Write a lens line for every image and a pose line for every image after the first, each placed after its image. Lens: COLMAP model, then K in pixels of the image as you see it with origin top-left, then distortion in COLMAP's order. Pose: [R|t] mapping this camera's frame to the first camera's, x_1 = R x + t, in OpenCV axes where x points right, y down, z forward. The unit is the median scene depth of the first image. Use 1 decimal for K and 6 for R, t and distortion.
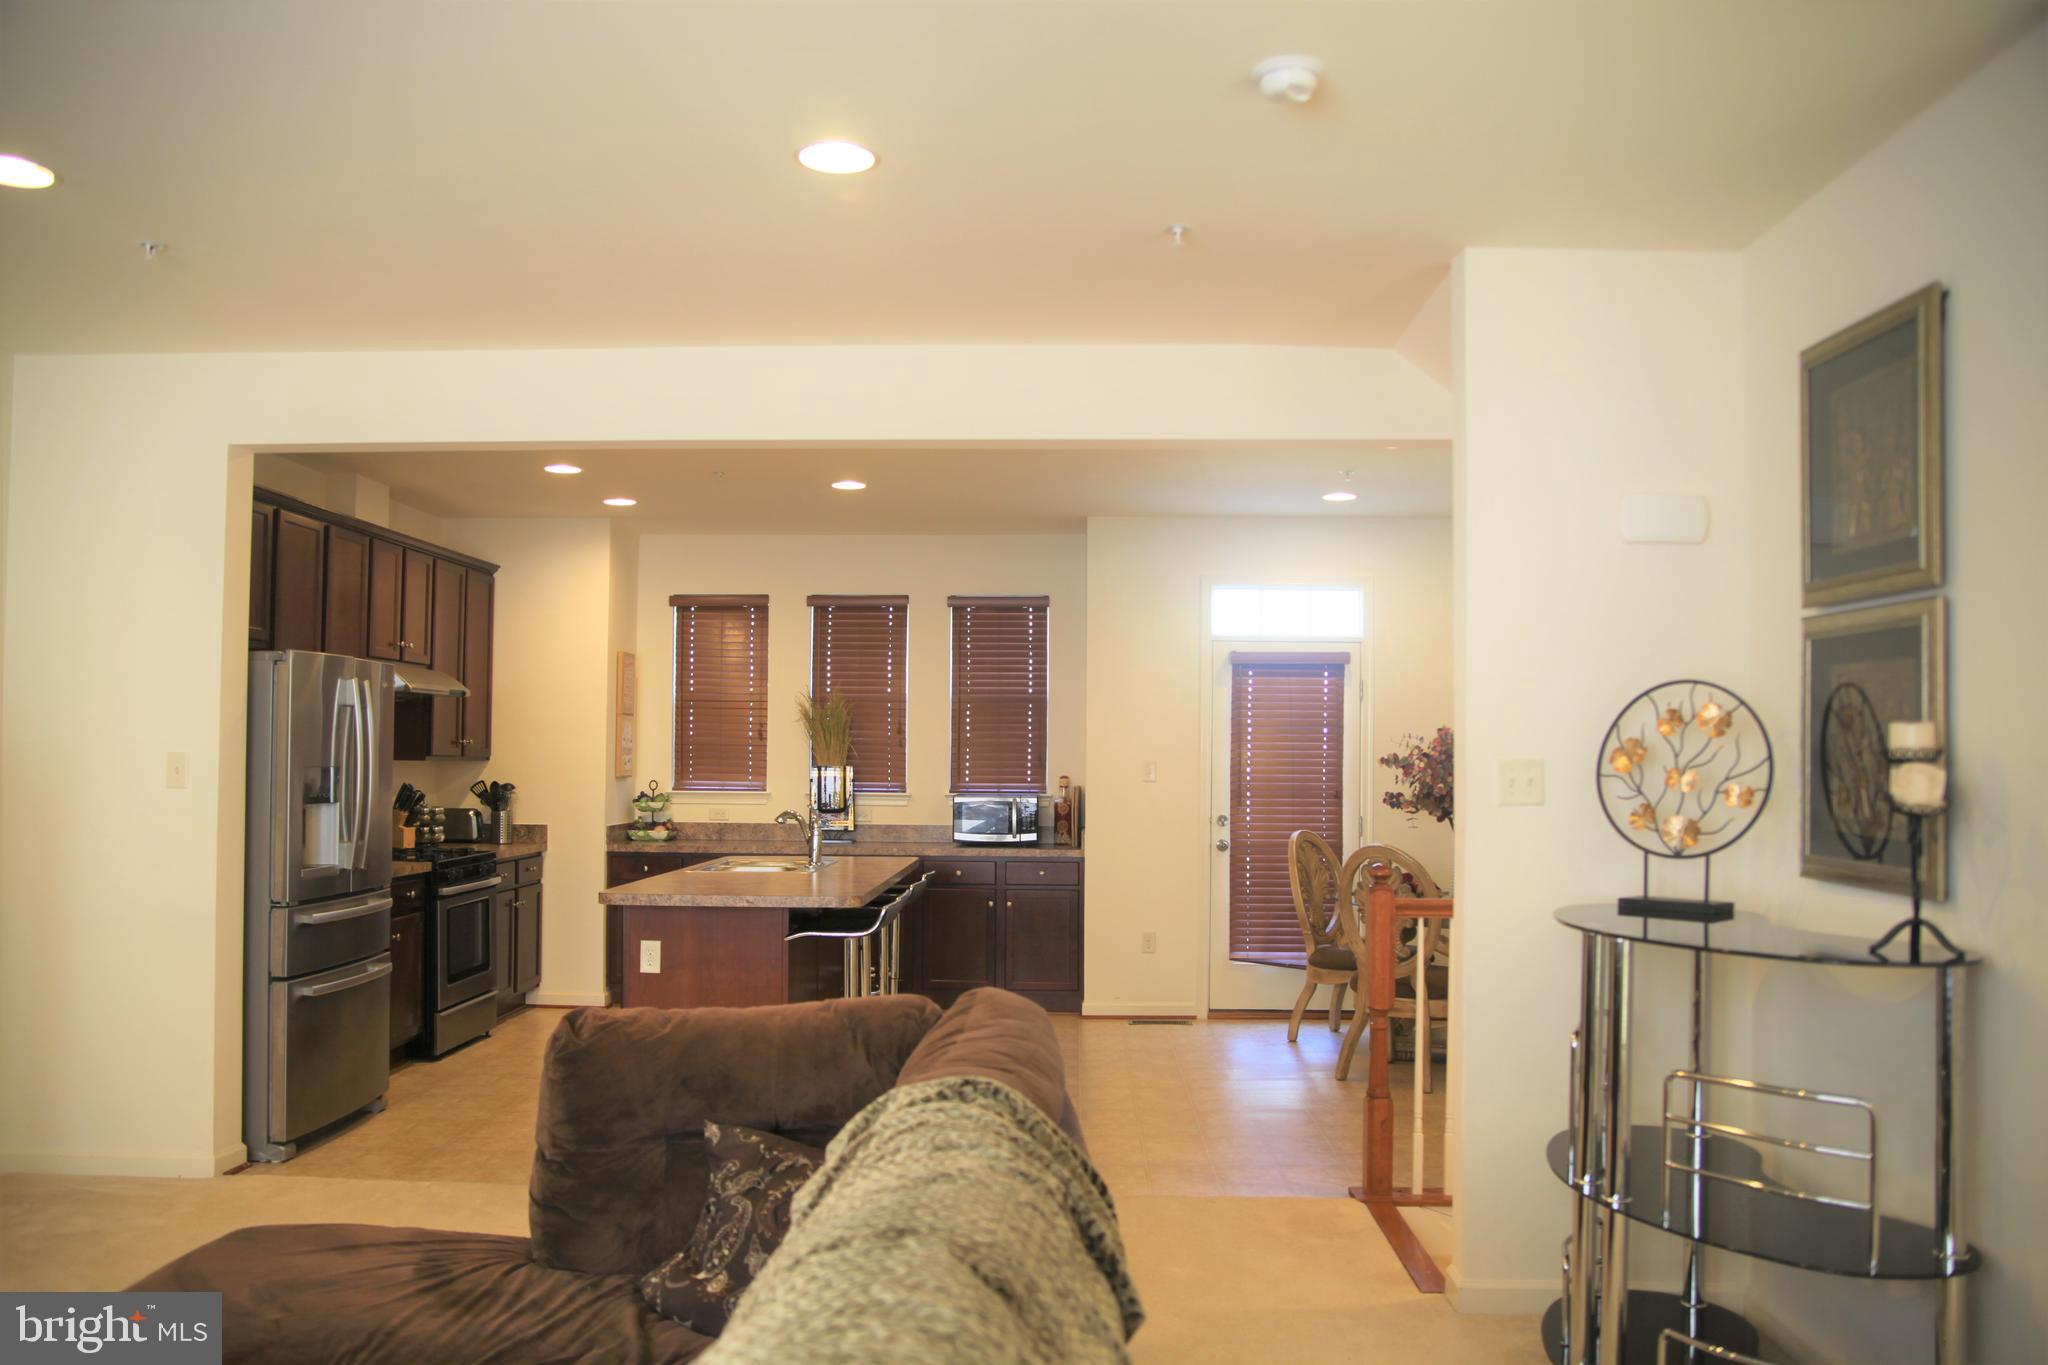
lens RADIAL K [[1608.6, 0, 1016.4], [0, 1608.6, 688.1], [0, 0, 1]] dist [-0.088117, 0.003506]
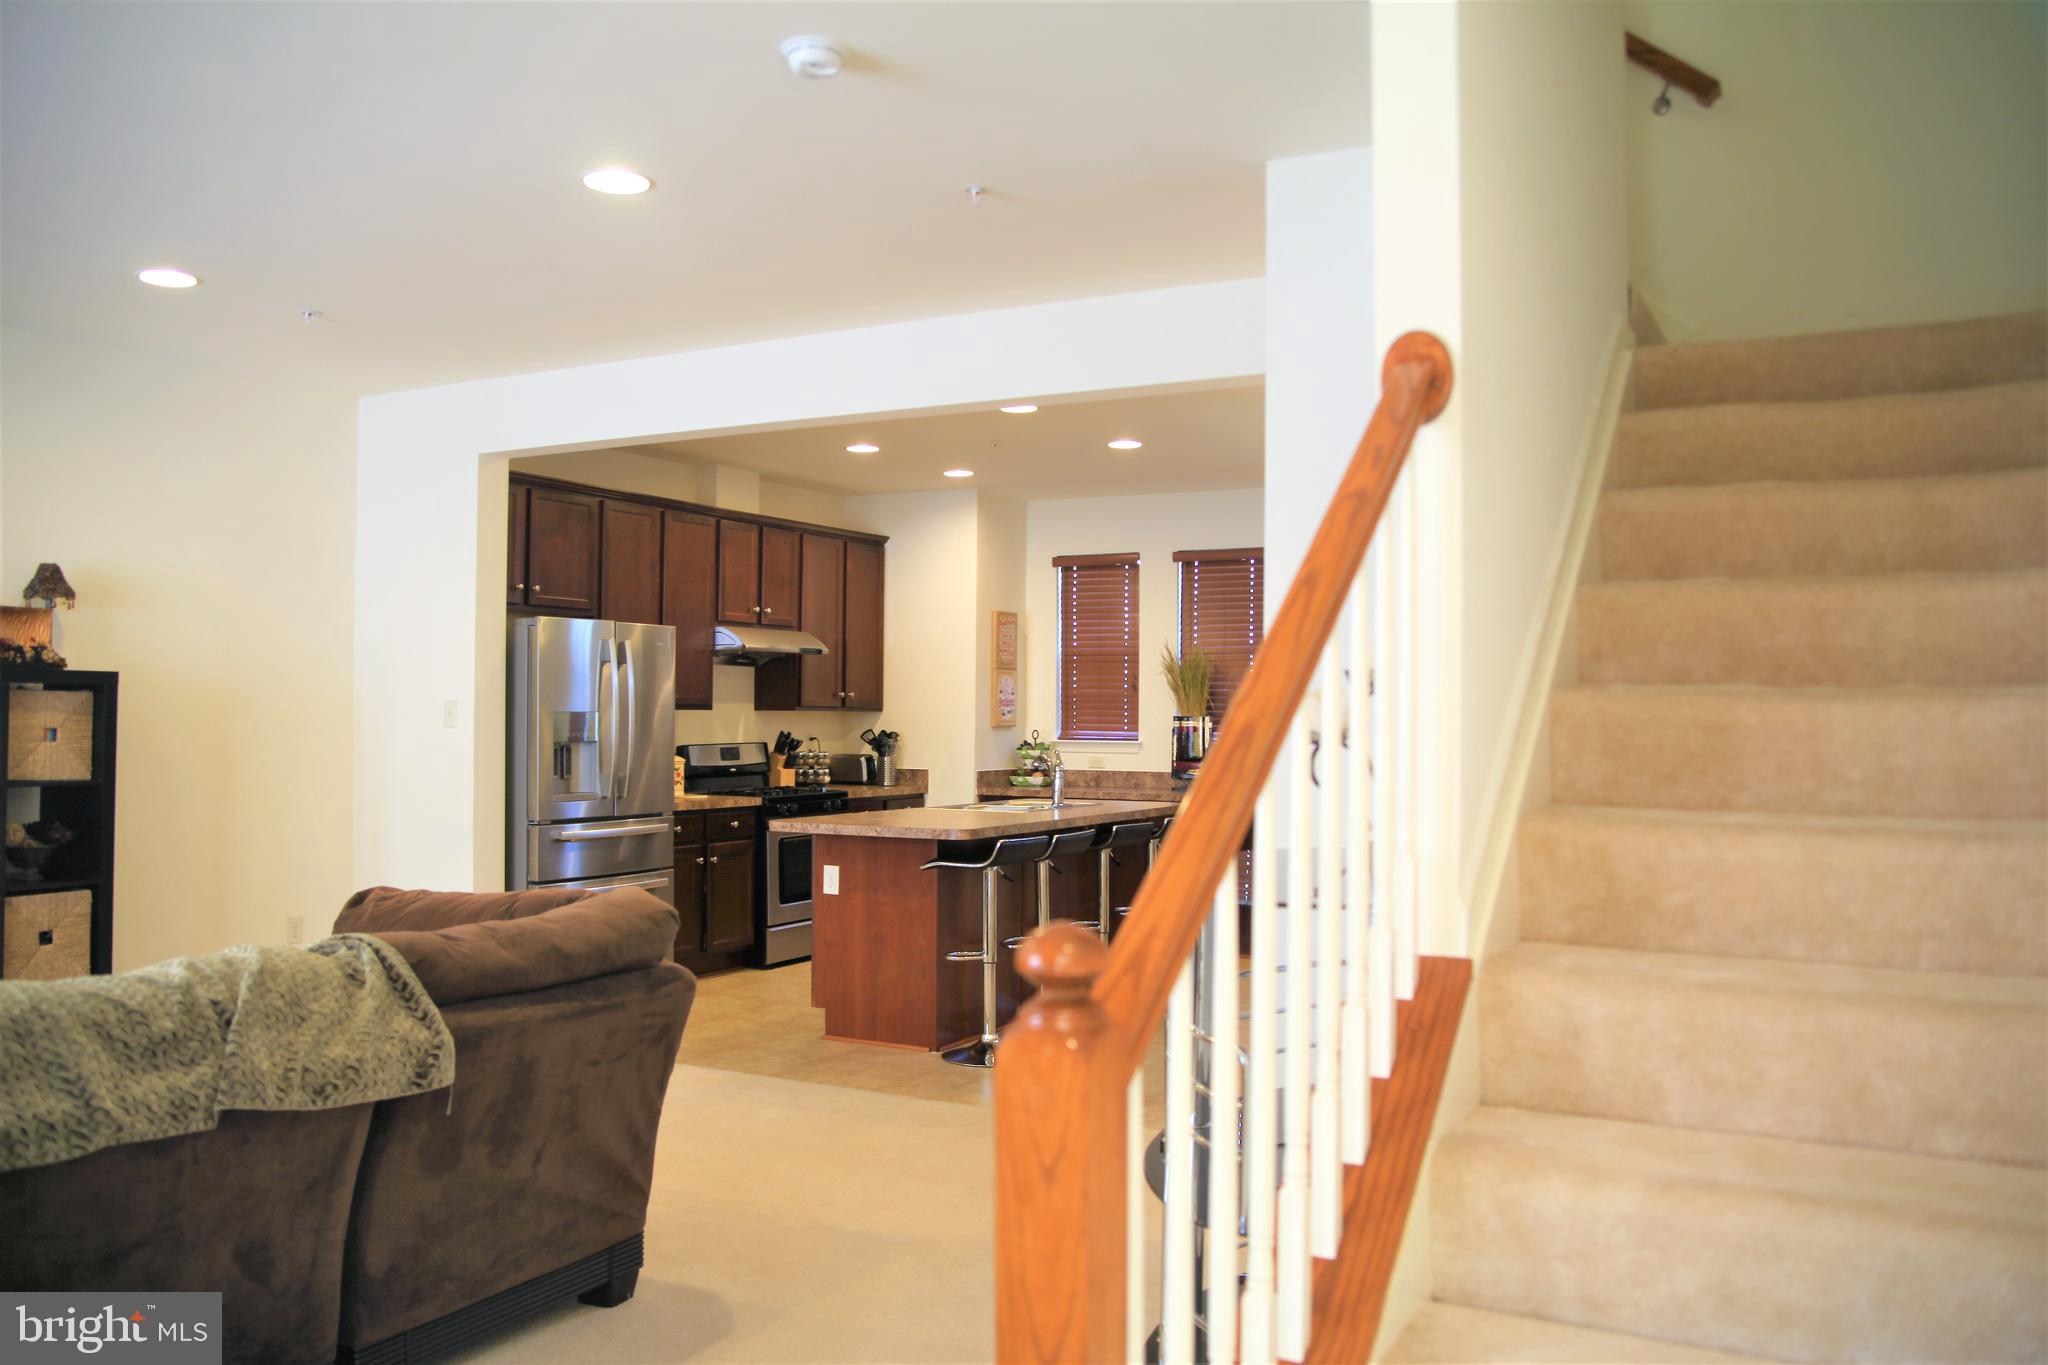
lens RADIAL K [[1608.6, 0, 1016.4], [0, 1608.6, 688.1], [0, 0, 1]] dist [-0.088117, 0.003506]
pose [[0.896531, -0.008083, -0.442906, 0.257730], [0.018832, 0.999625, 0.019878, 0.008347], [0.442580, -0.026163, 0.896347, 0.029415]]
